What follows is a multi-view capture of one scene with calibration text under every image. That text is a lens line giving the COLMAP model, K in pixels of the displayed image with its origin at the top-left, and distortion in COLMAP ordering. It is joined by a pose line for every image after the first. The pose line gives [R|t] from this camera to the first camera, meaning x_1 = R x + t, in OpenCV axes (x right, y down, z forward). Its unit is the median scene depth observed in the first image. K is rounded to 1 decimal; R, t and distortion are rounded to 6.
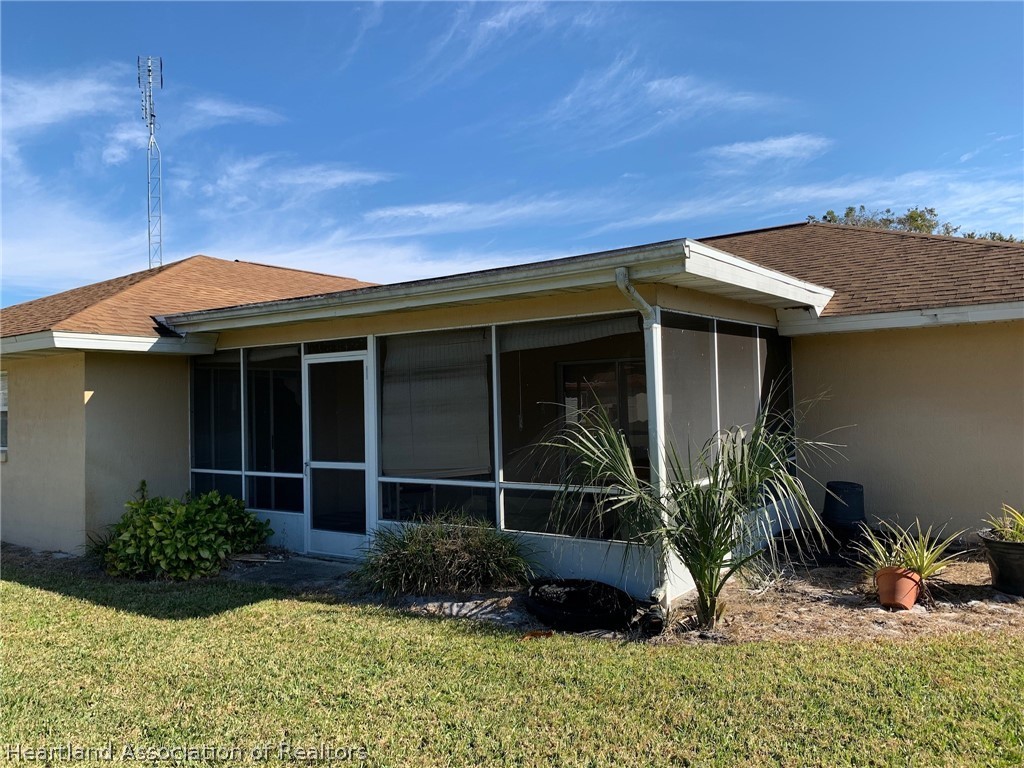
lens RADIAL K [[782.7, 0, 507.0], [0, 782.7, 379.4], [0, 0, 1]] dist [0.043080, -0.046564]
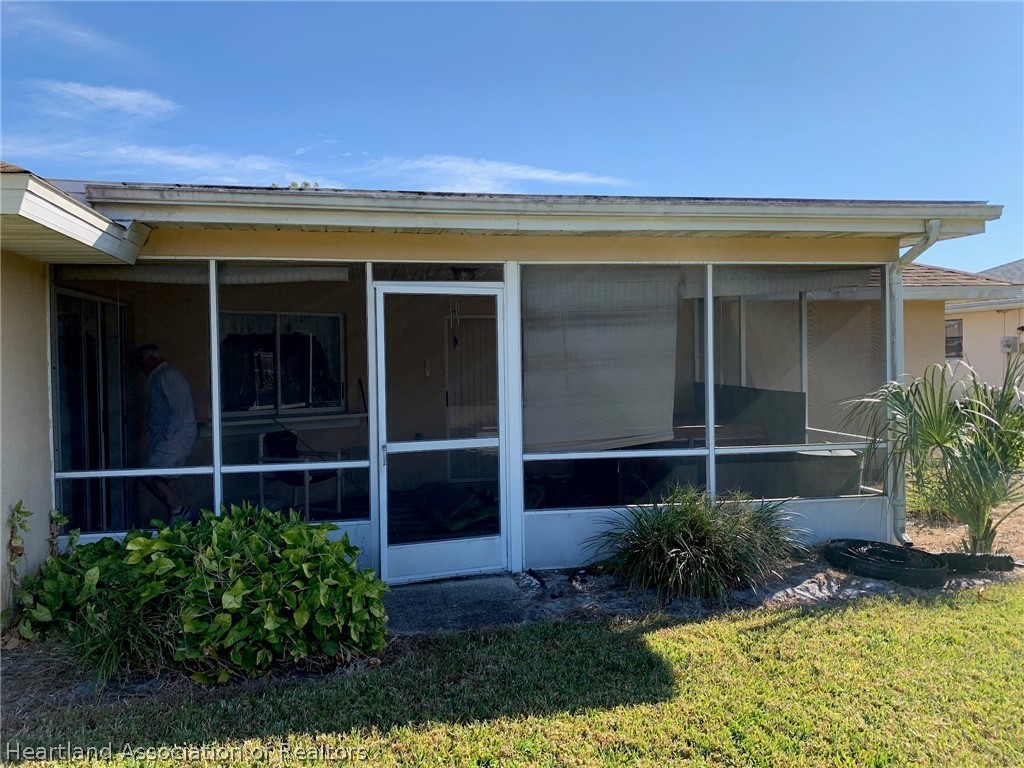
lens RADIAL K [[782.7, 0, 507.0], [0, 782.7, 379.4], [0, 0, 1]] dist [0.043080, -0.046564]
pose [[0.704946, -0.004257, 0.709248, -0.650010], [-0.023456, 0.999295, 0.029311, 0.029456], [-0.708873, -0.037299, 0.704350, 0.460839]]
